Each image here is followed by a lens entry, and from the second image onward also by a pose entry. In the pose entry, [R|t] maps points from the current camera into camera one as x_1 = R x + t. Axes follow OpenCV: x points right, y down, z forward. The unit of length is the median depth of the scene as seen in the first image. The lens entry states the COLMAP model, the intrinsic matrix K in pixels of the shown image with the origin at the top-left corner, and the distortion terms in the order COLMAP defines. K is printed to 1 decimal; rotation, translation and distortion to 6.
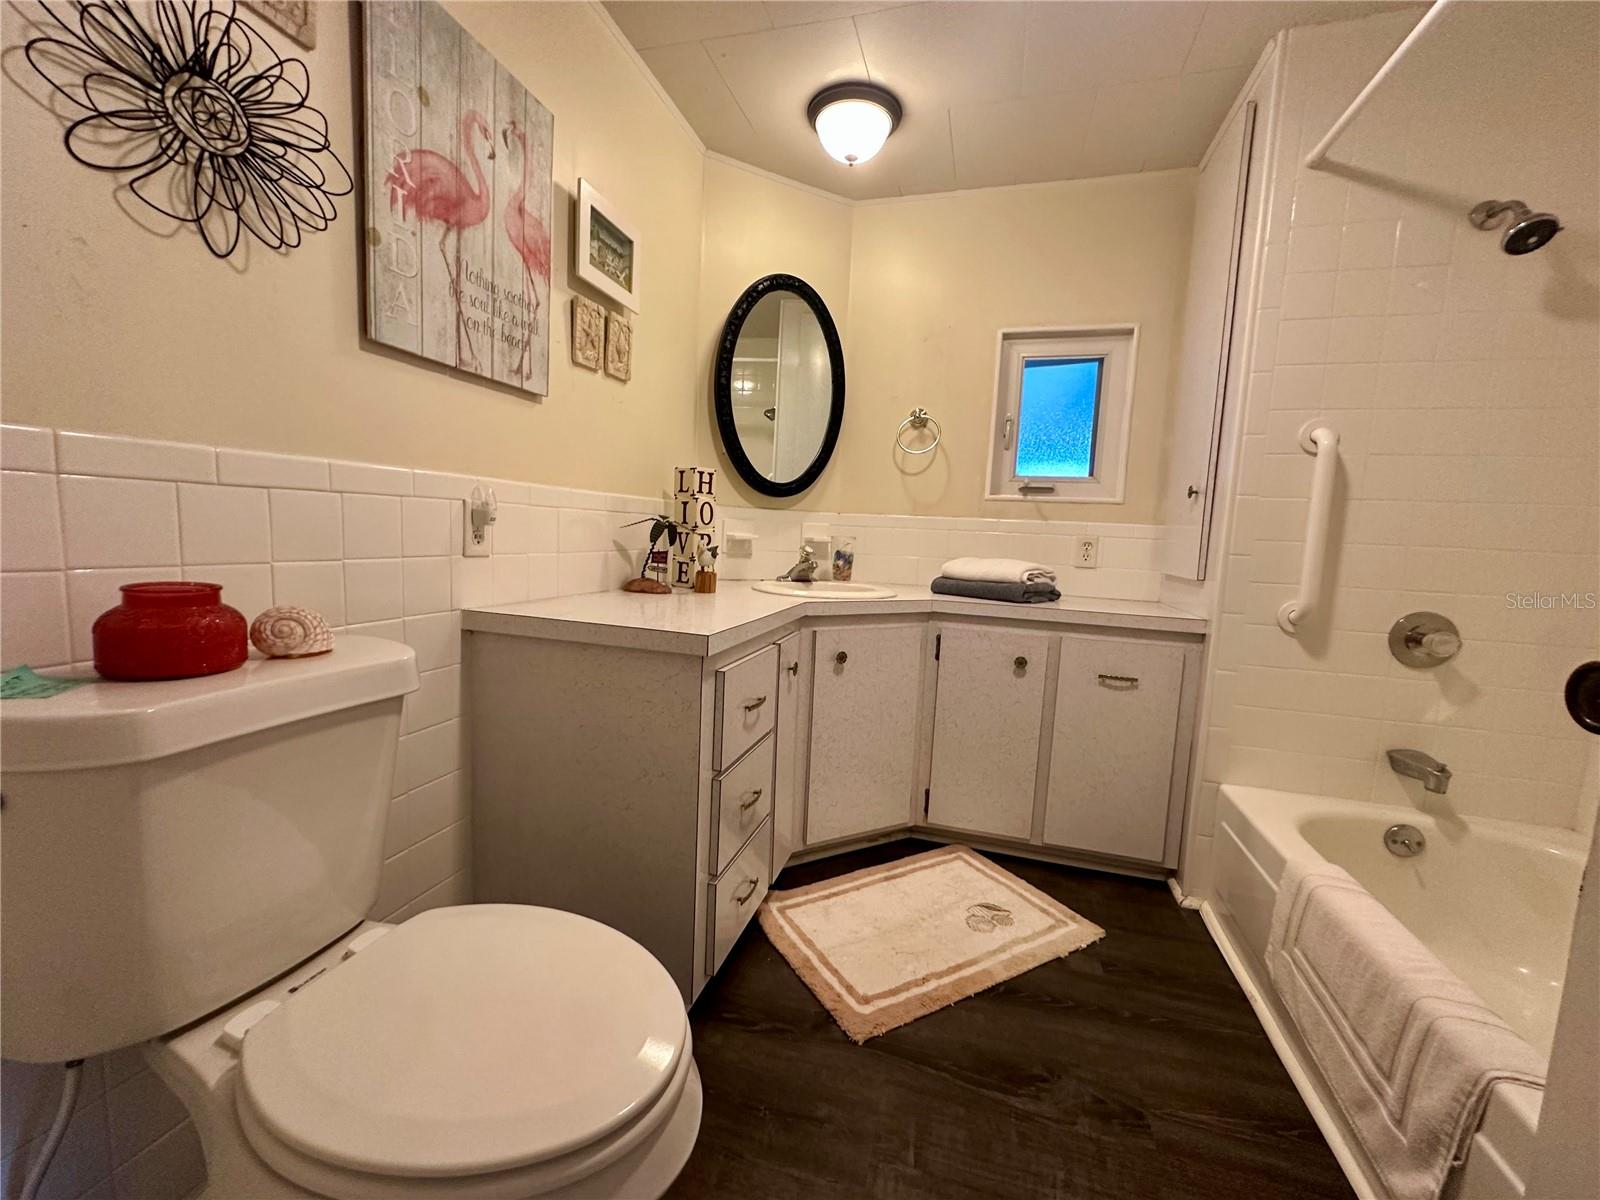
lens RADIAL K [[643.4, 0, 799.6], [0, 643.4, 595.8], [0, 0, 1]] dist [-0.002666, -0.000497]
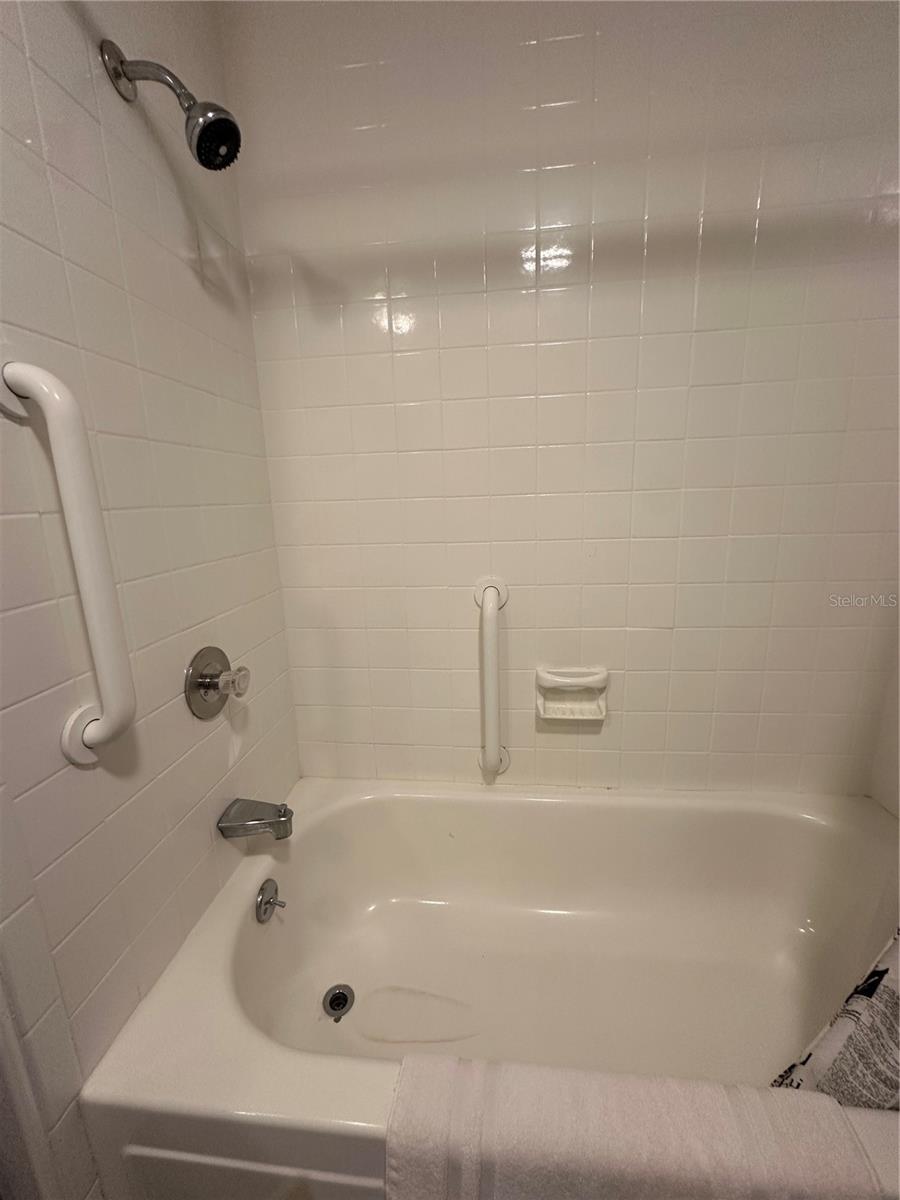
lens RADIAL K [[482.6, 0, 450.7], [0, 482.6, 597.2], [0, 0, 1]] dist [-0.002666, -0.000497]
pose [[-0.187707, -0.248353, 0.950309, 0.375228], [0.122298, 0.954068, 0.273492, -0.157481], [-0.974582, 0.167557, -0.148712, 0.779089]]
